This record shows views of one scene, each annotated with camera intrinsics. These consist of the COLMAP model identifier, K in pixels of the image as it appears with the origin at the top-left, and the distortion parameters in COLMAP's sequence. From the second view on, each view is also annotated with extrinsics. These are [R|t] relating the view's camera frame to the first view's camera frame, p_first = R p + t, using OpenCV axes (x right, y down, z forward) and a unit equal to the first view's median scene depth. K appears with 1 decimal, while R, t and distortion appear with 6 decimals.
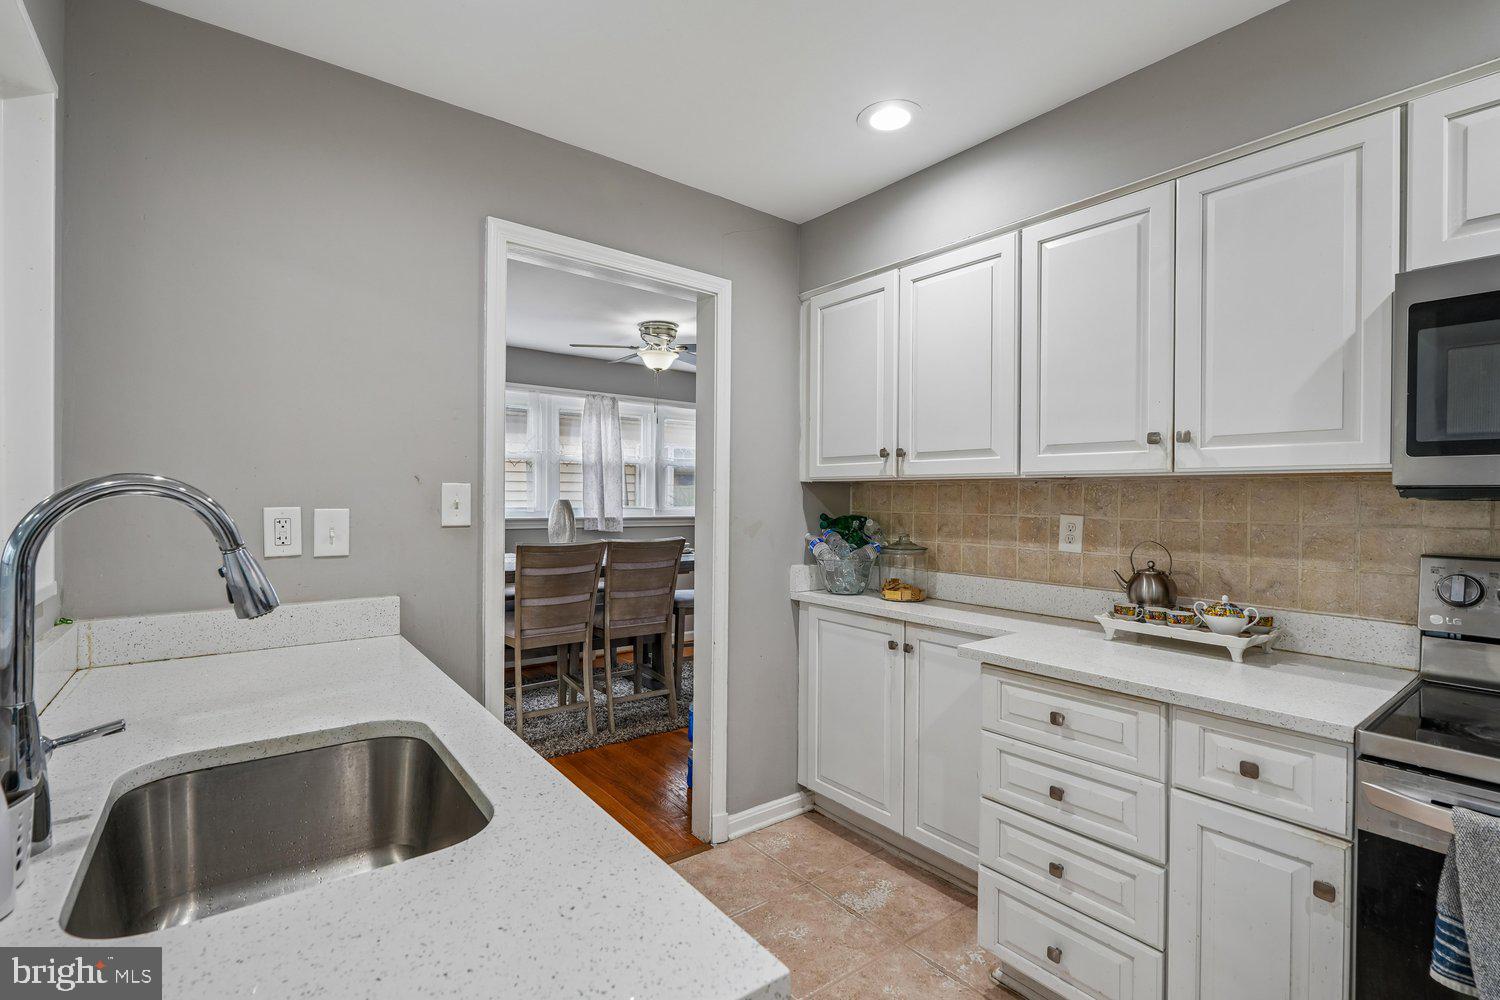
lens RADIAL K [[677.4, 0, 751.6], [0, 677.4, 489.7], [0, 0, 1]] dist [-0.003308, -0.000314]
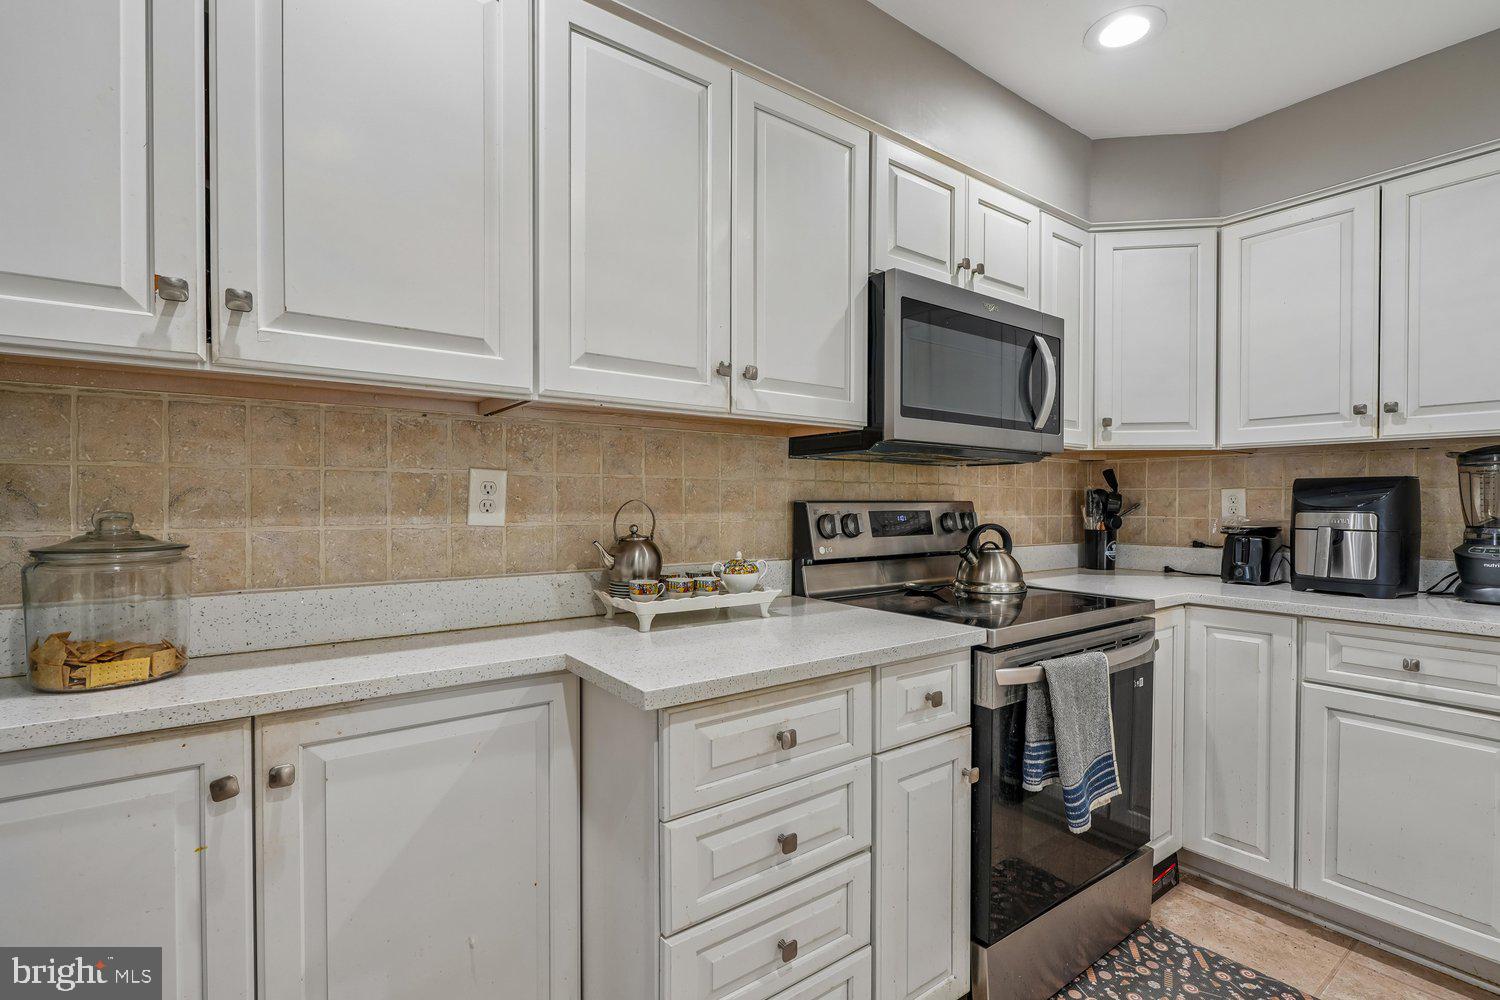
lens RADIAL K [[684.6, 0, 749.9], [0, 684.6, 504.7], [0, 0, 1]] dist [-0.003315, -0.000683]
pose [[0.026673, -0.013228, 0.999557, -0.191669], [-0.011973, 0.999836, 0.013551, 0.061496], [-0.999573, -0.012329, 0.026510, 0.750045]]
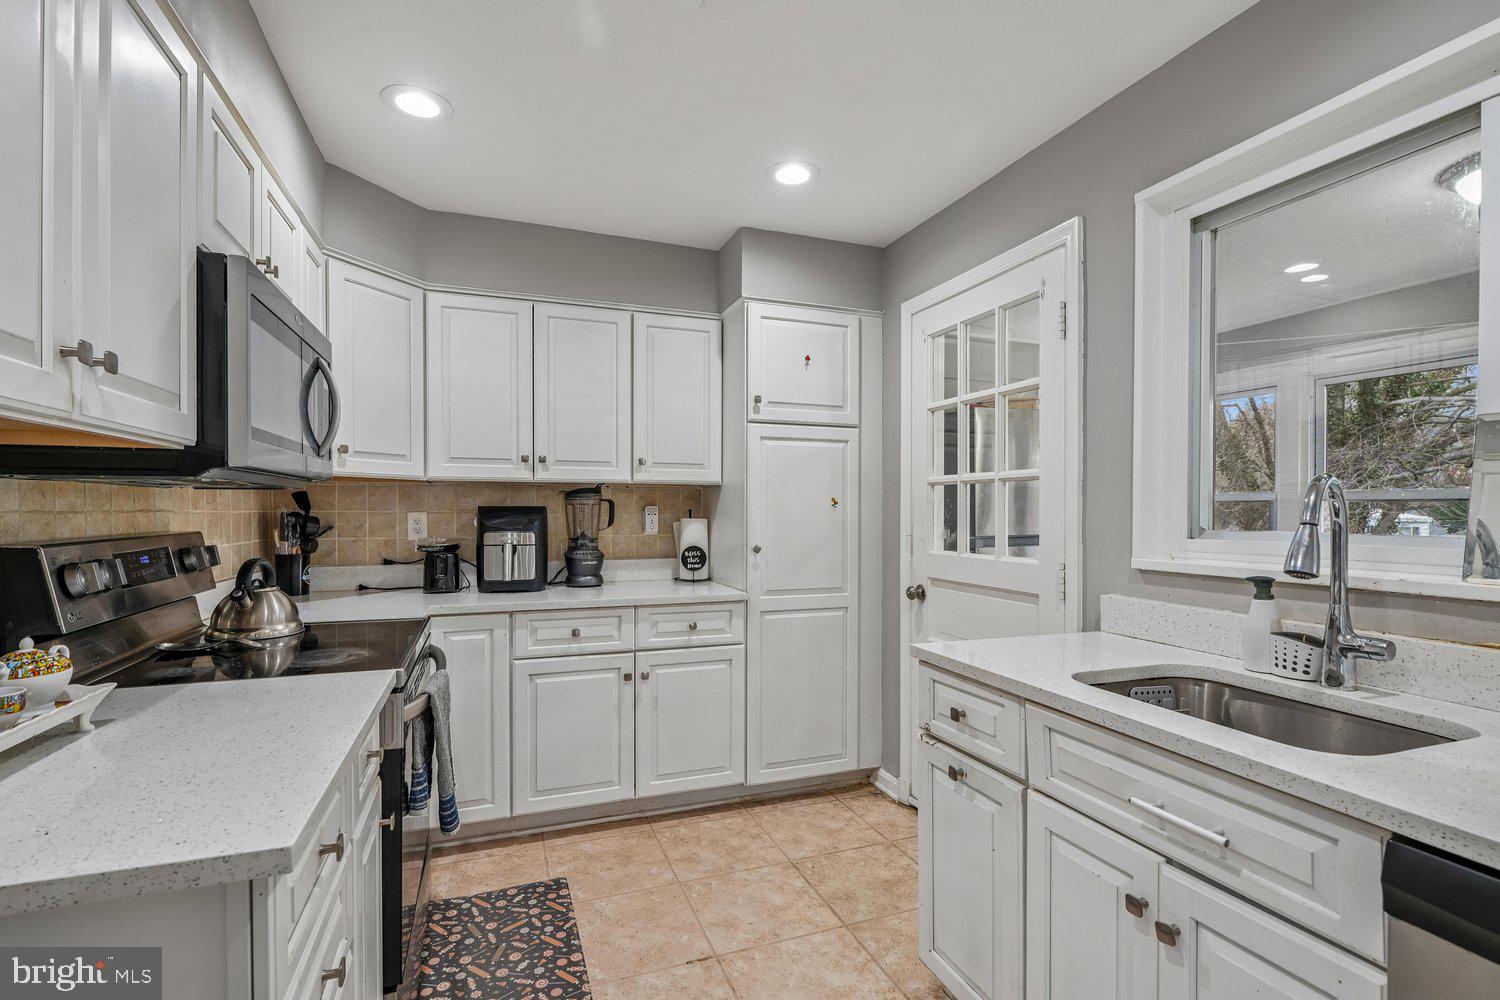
lens RADIAL K [[691.1, 0, 749.9], [0, 691.1, 506.7], [0, 0, 1]] dist [-0.001713, -0.000145]
pose [[-0.953559, -0.009476, 0.301057, -0.048987], [-0.012523, 0.999888, -0.008193, 0.032273], [-0.300945, -0.011582, -0.953571, 1.072567]]
